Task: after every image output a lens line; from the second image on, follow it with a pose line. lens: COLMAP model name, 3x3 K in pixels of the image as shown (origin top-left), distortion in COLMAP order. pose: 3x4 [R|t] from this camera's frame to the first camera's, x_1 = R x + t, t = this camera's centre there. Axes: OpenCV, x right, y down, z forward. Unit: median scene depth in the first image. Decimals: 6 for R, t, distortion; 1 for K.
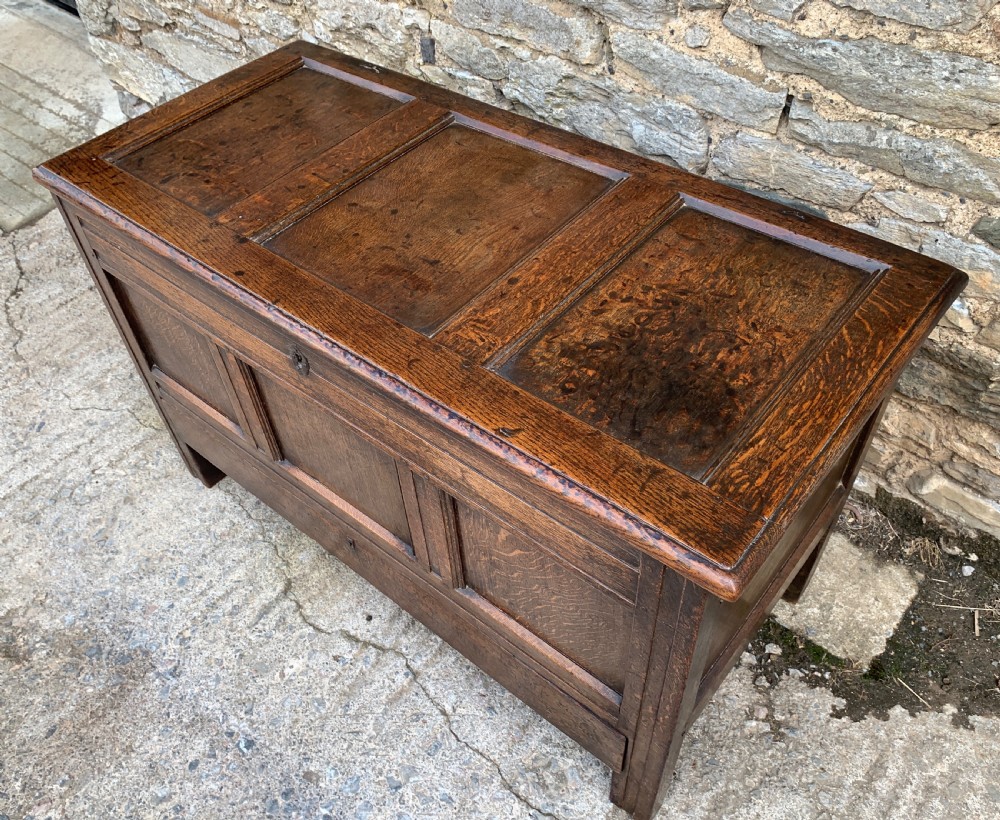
lens RADIAL K [[834.4, 0, 482.6], [0, 834.4, 412.4], [0, 0, 1]] dist [0.015051, -0.001304]
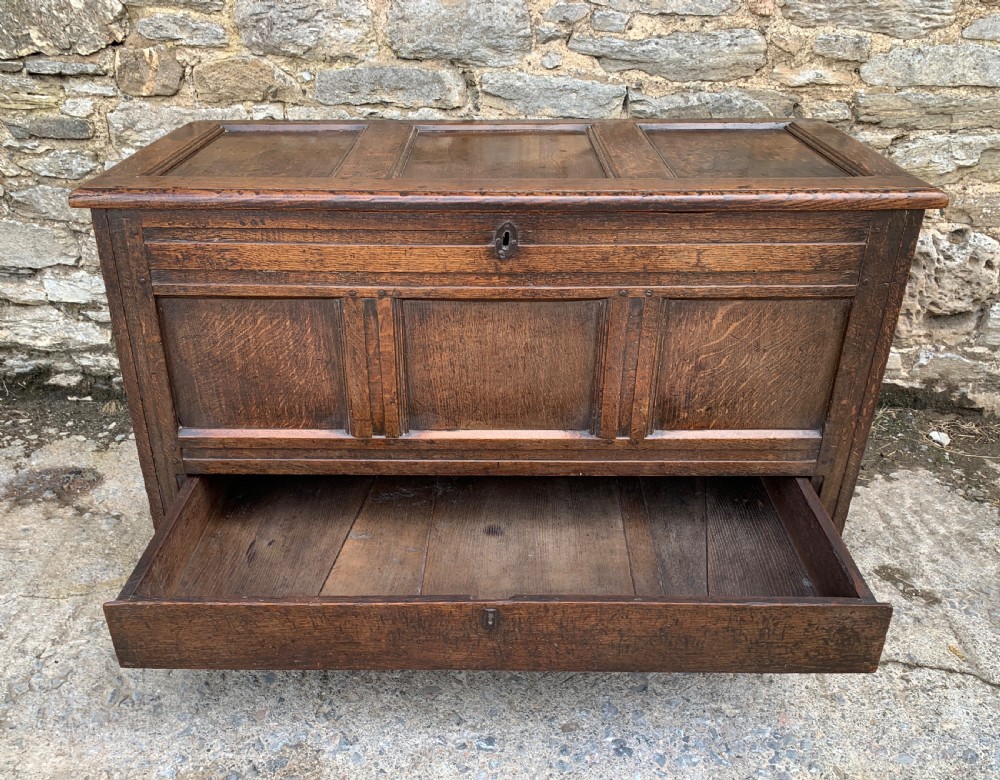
lens RADIAL K [[891.9, 0, 465.3], [0, 891.9, 434.5], [0, 0, 1]] dist [0.006852, 0.009490]
pose [[0.776305, -0.250288, 0.578538, -0.773716], [0.429939, 0.881418, -0.195589, 0.286948], [-0.460980, 0.400573, 0.791858, 0.135841]]
